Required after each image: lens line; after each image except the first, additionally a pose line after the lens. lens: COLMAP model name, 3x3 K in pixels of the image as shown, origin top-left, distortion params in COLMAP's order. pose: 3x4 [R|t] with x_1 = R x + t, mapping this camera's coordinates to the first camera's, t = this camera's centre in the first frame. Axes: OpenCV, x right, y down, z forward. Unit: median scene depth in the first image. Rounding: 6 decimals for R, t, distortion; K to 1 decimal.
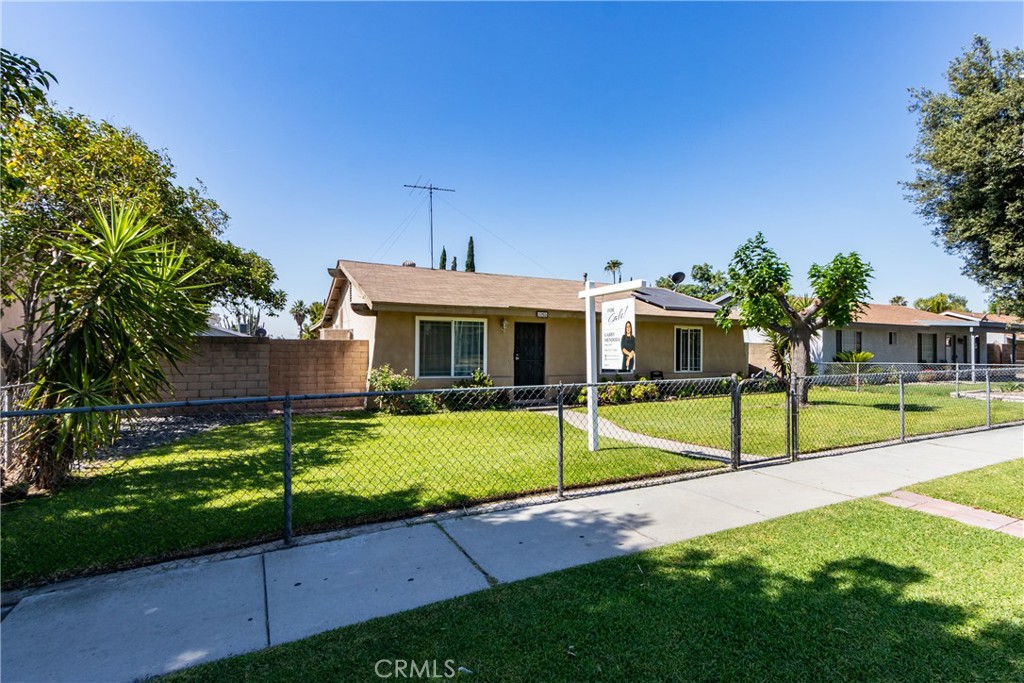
lens RADIAL K [[486.7, 0, 512.0], [0, 486.7, 341.5], [0, 0, 1]] dist [0.002627, 0.000266]
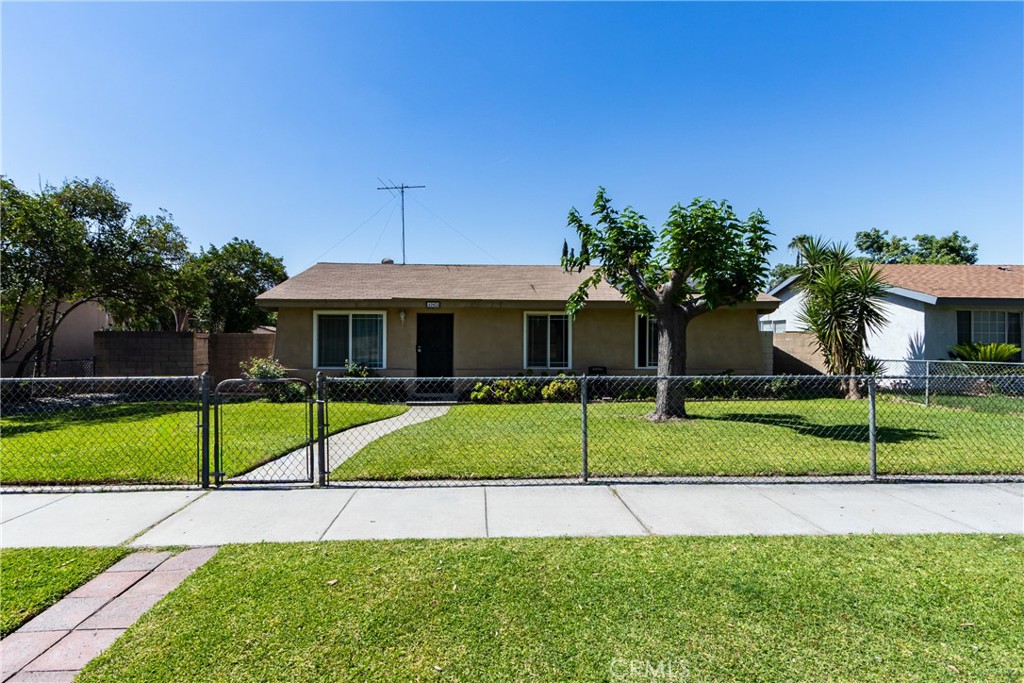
lens RADIAL K [[462.1, 0, 499.0], [0, 462.1, 343.7], [0, 0, 1]] dist [0.004009, -0.001262]
pose [[0.902407, 0.000726, -0.430883, 0.553105], [0.009786, 0.999706, 0.022180, 0.001839], [0.430773, -0.024232, 0.902135, 0.224484]]
